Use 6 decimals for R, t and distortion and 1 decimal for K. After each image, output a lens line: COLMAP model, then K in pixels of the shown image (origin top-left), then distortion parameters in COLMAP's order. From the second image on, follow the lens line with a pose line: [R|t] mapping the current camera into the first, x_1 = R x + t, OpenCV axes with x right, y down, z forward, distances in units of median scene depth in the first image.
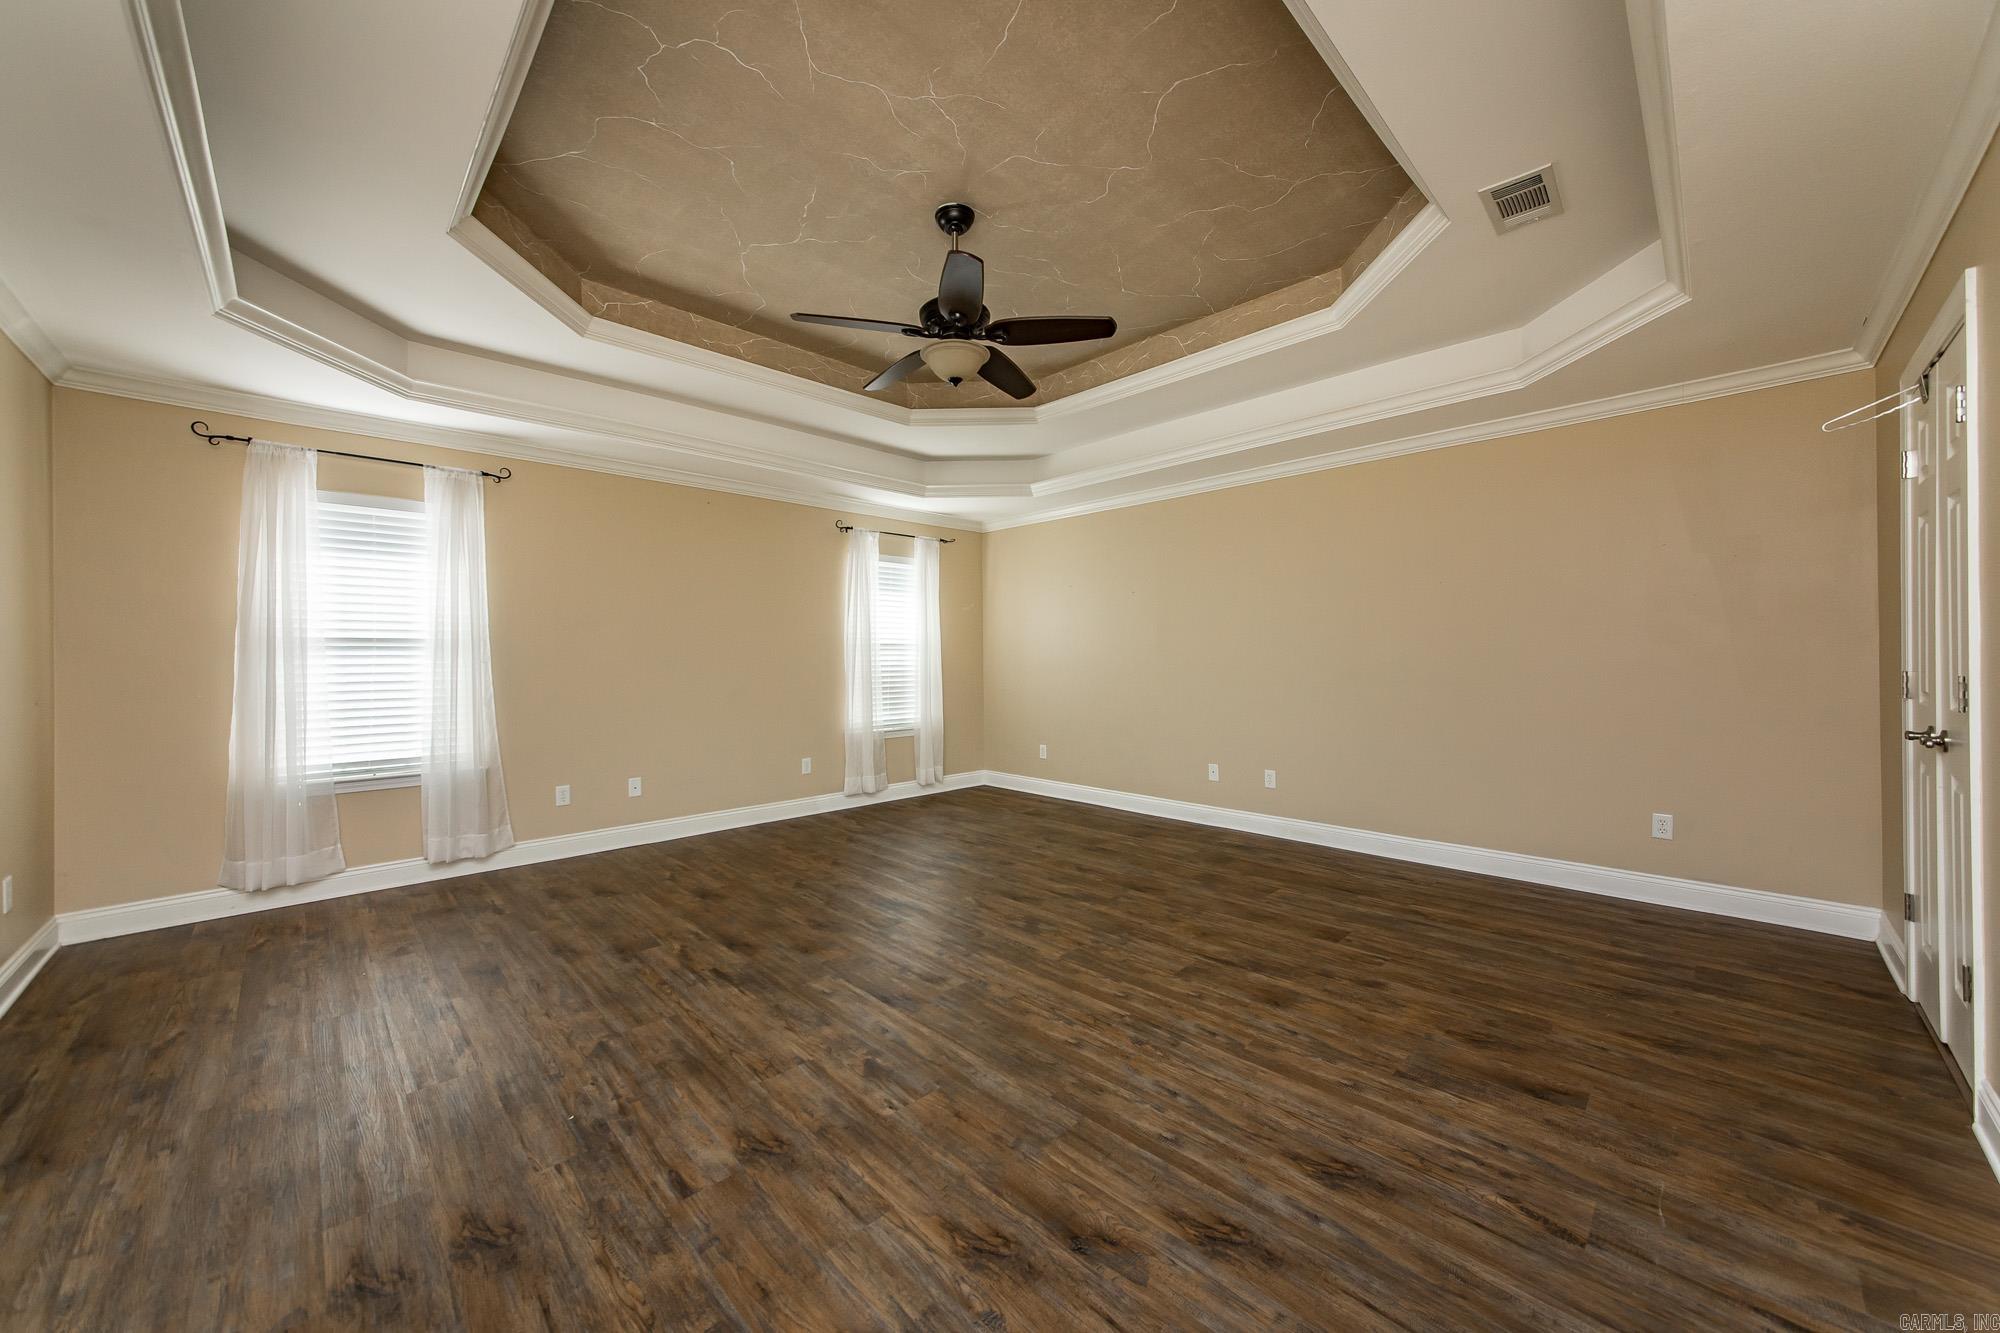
lens RADIAL K [[723.1, 0, 998.4], [0, 723.1, 659.8], [0, 0, 1]] dist [-0.010964, -0.000053]
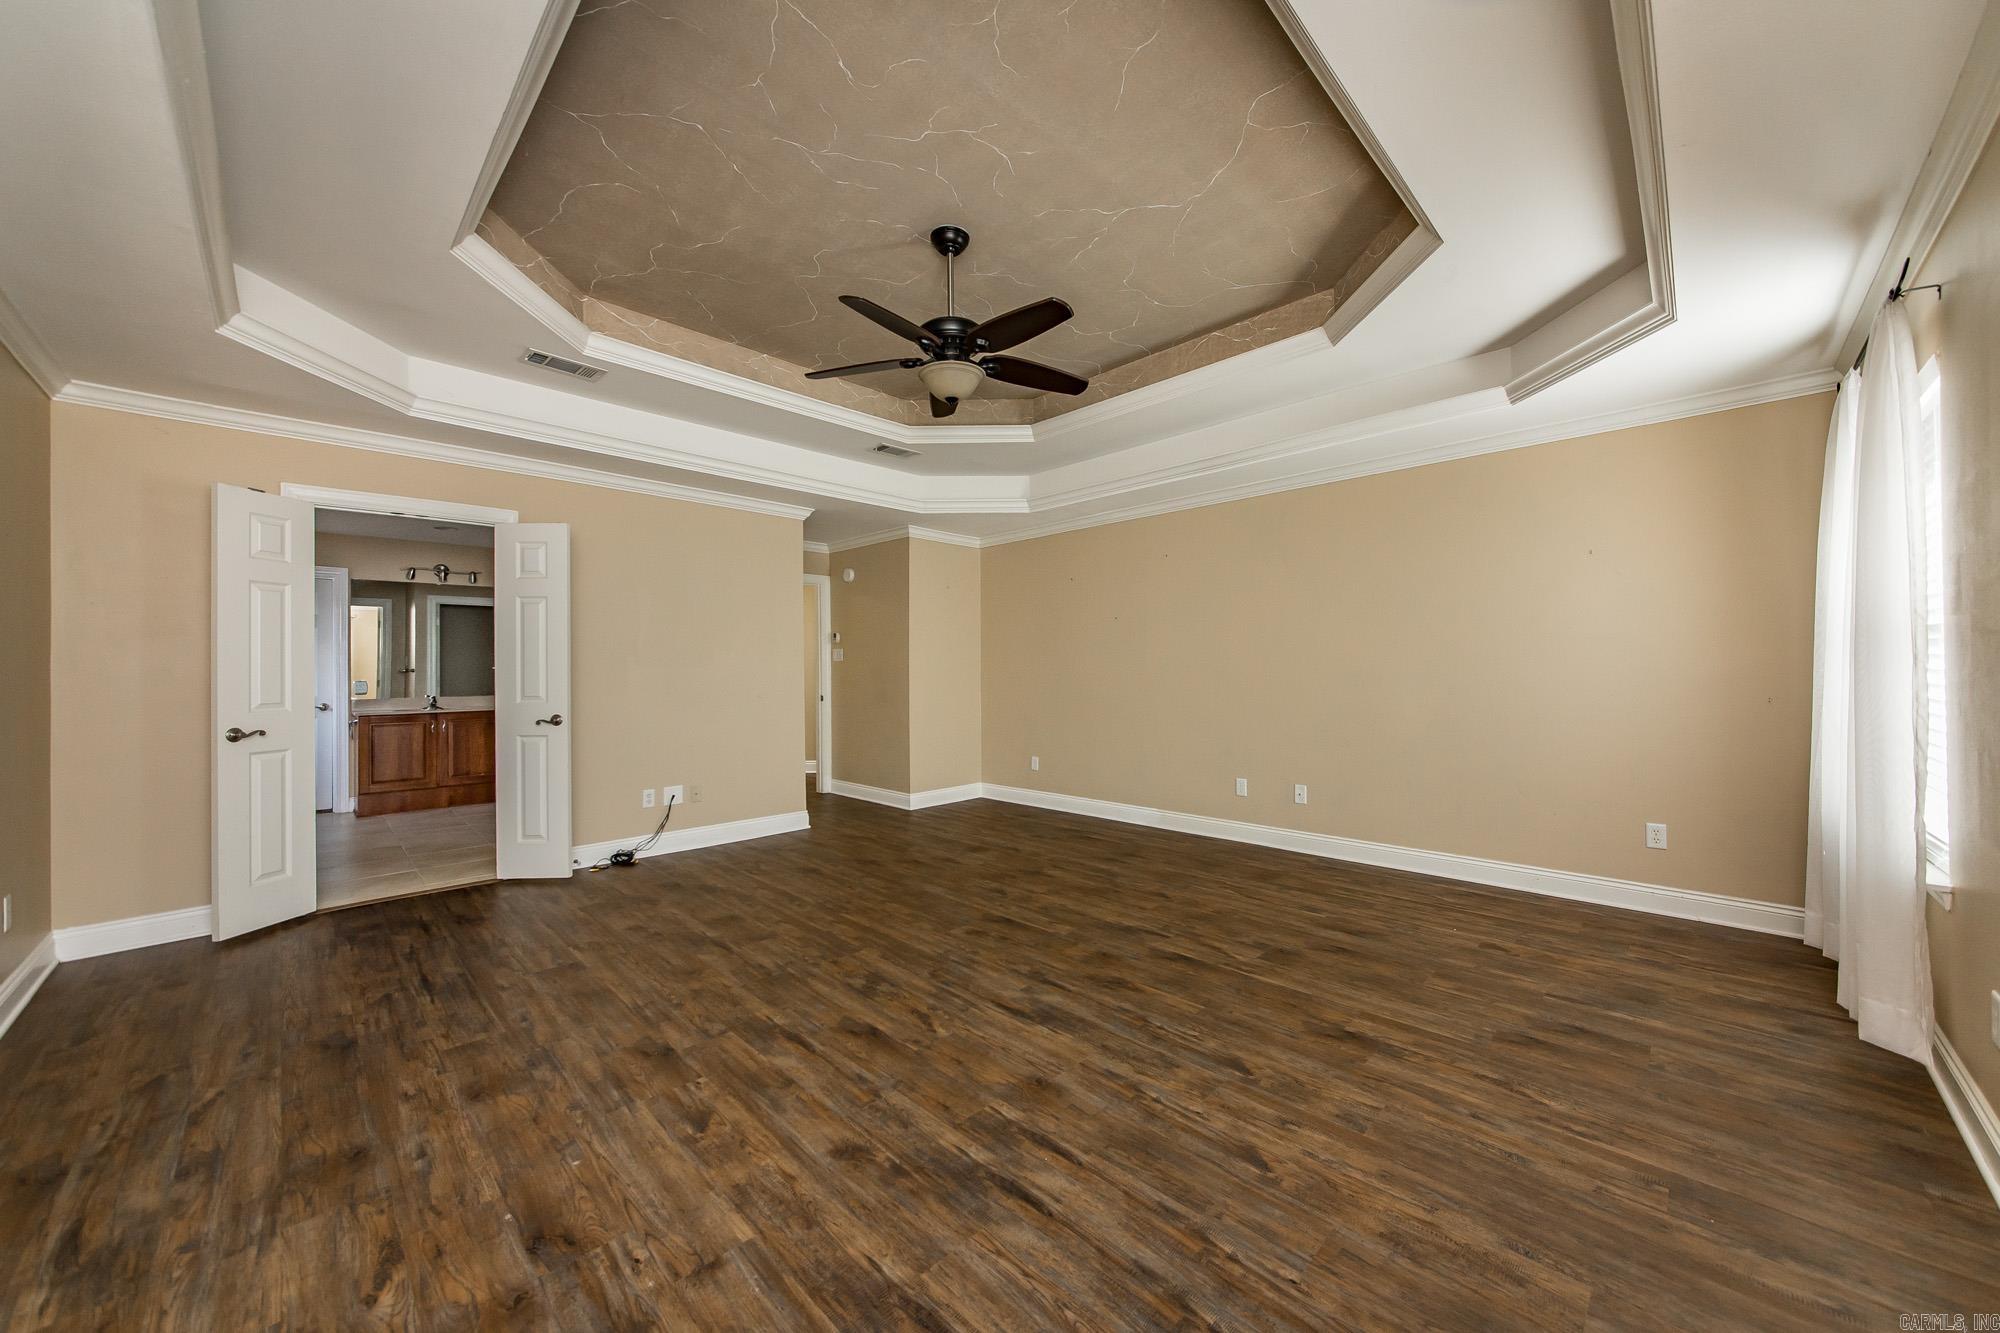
lens RADIAL K [[723.1, 0, 1001.6], [0, 723.1, 667.1], [0, 0, 1]] dist [-0.010964, -0.000053]
pose [[-0.999778, 0.014335, -0.015440, -0.108109], [0.014346, 0.999897, -0.000607, -0.008199], [0.015430, -0.000829, -0.999881, 1.996775]]
